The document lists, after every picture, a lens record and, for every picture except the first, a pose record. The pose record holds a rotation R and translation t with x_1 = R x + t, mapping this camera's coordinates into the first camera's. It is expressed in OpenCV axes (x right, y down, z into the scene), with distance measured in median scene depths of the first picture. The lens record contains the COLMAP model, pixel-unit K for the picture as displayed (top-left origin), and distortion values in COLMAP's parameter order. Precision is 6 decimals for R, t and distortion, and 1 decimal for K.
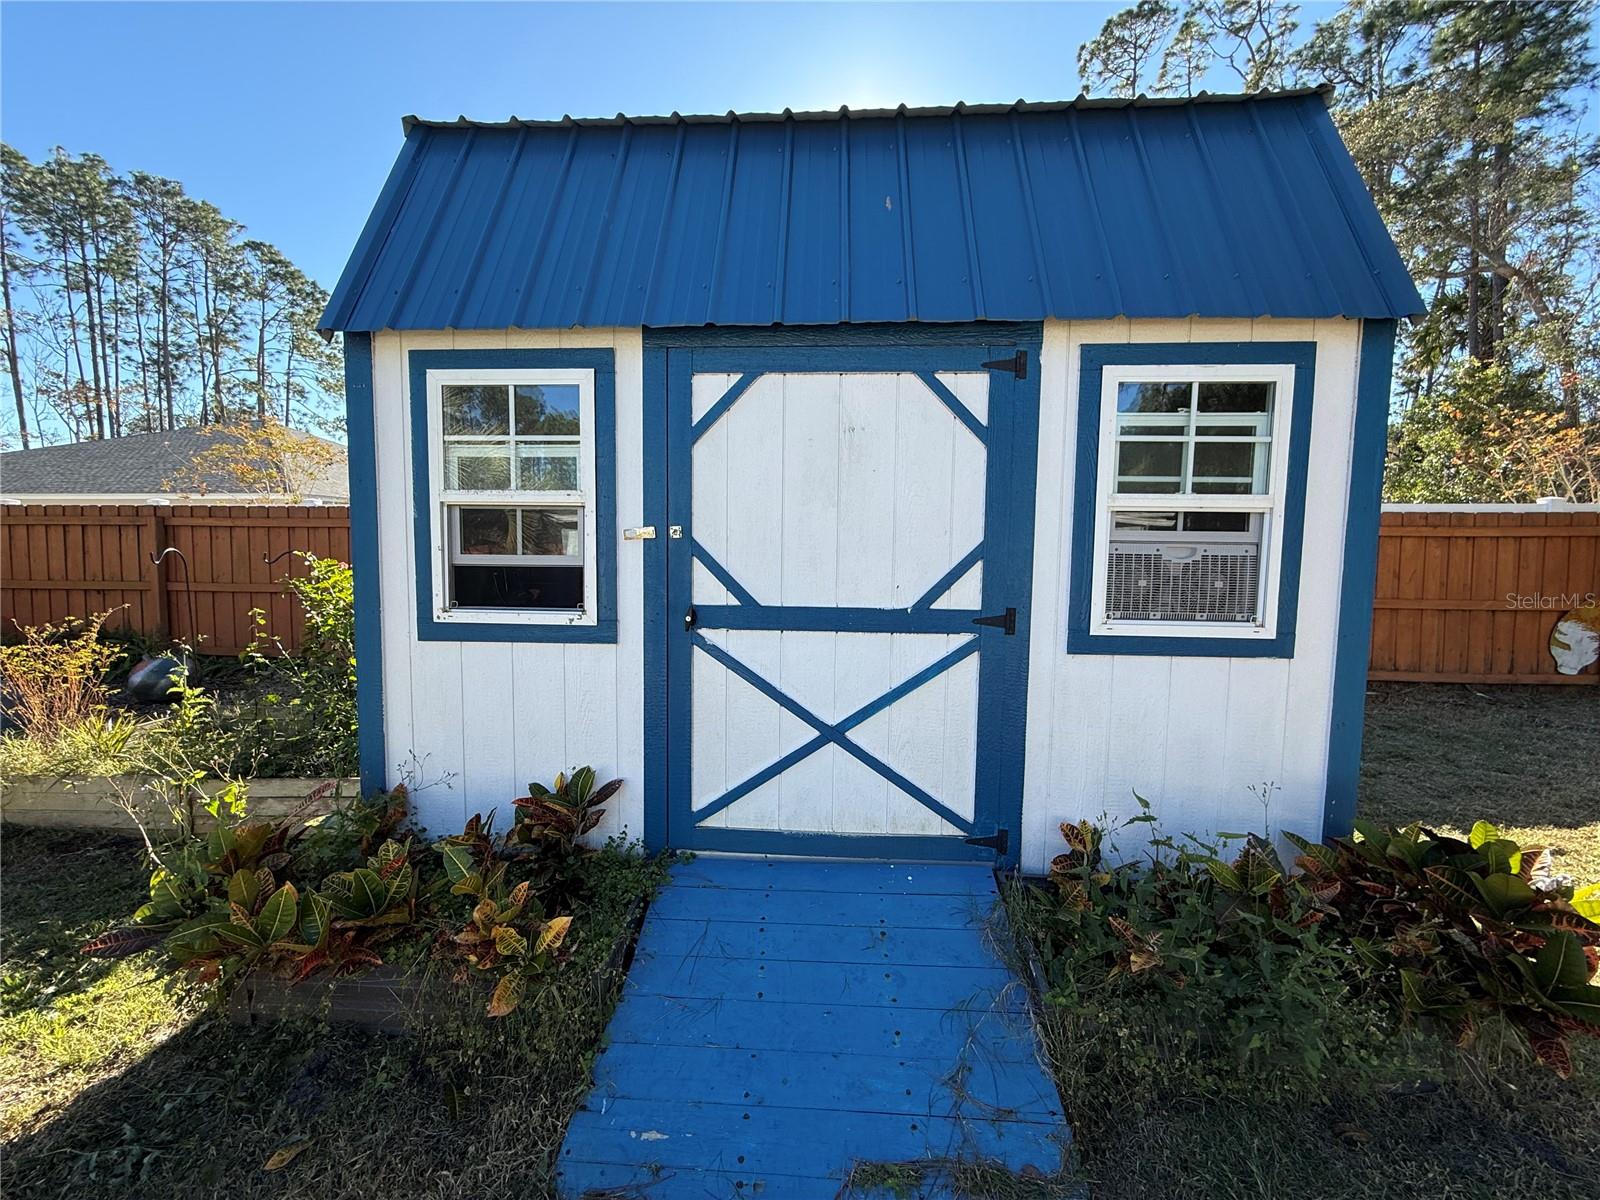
lens RADIAL K [[639.6, 0, 798.5], [0, 639.6, 596.2], [0, 0, 1]] dist [0.001381, -0.000065]
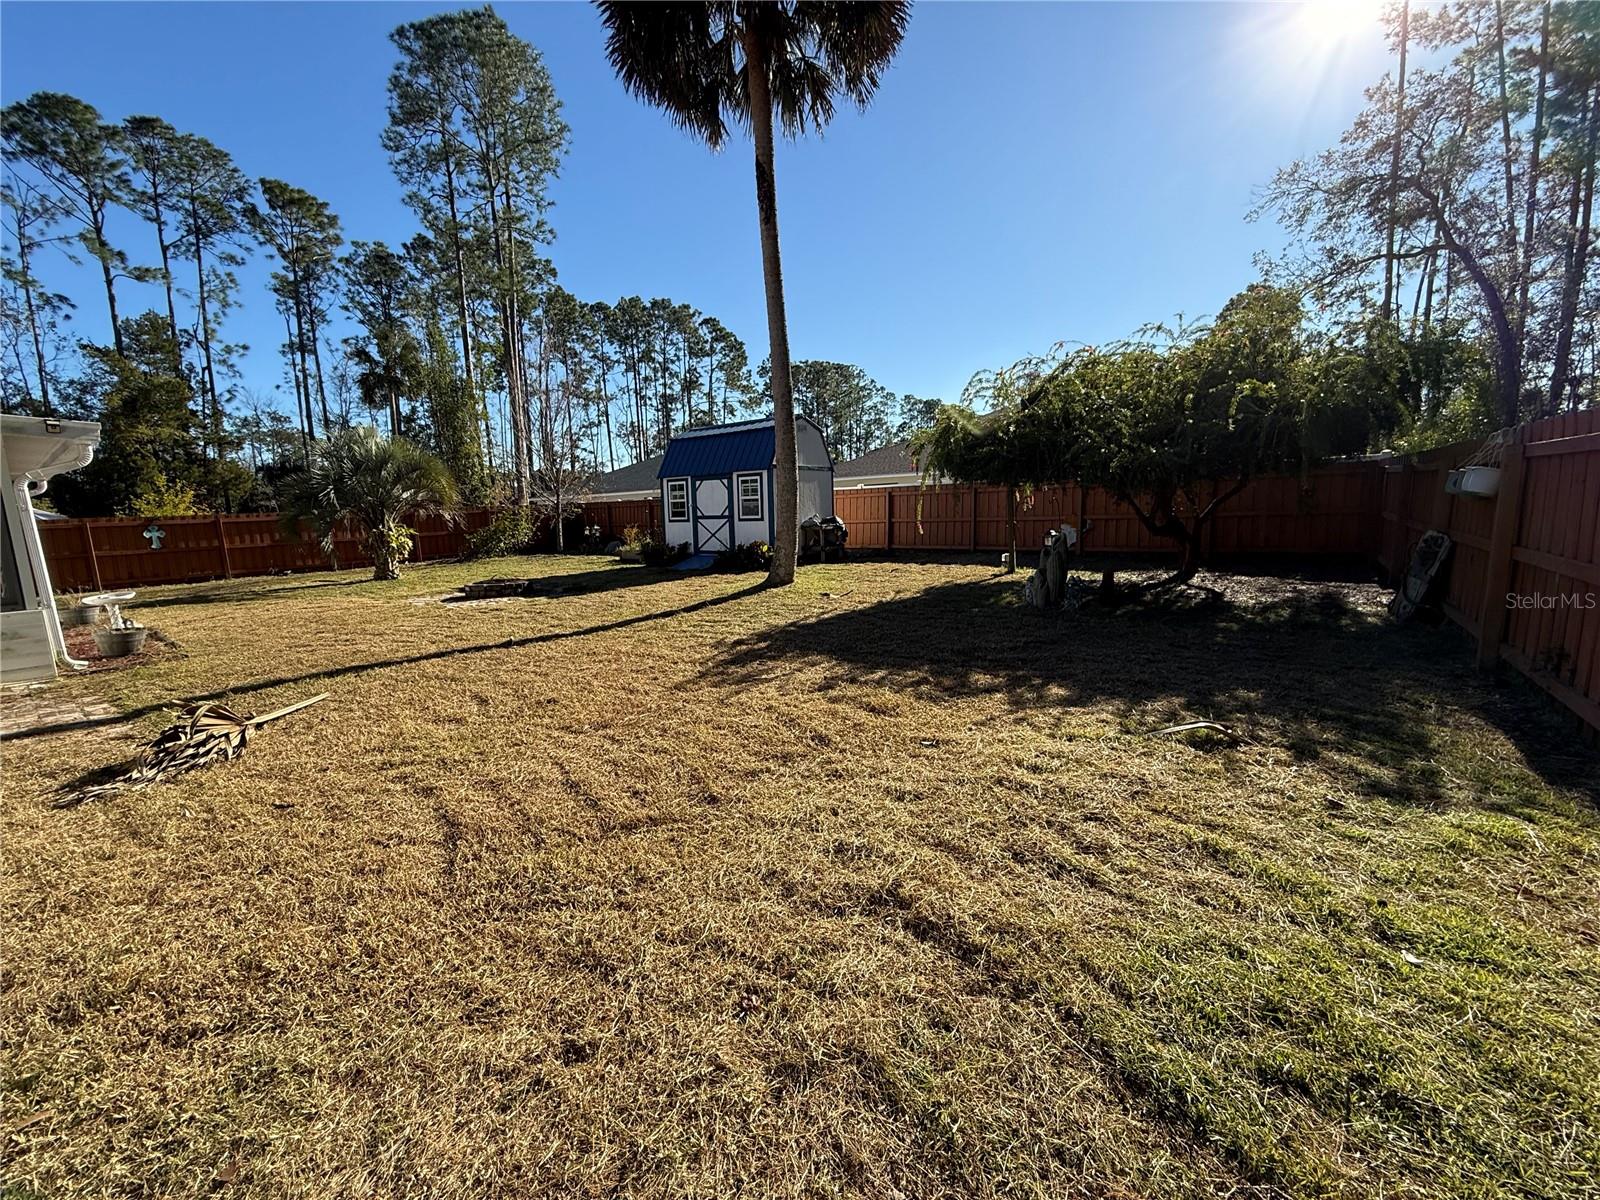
lens RADIAL K [[639.6, 0, 798.5], [0, 639.6, 596.2], [0, 0, 1]] dist [0.001381, -0.000065]
pose [[0.831146, 0.040545, -0.554574, 4.312617], [-0.005257, 0.997867, 0.065075, 0.399004], [0.556029, -0.051171, 0.829586, -3.873059]]
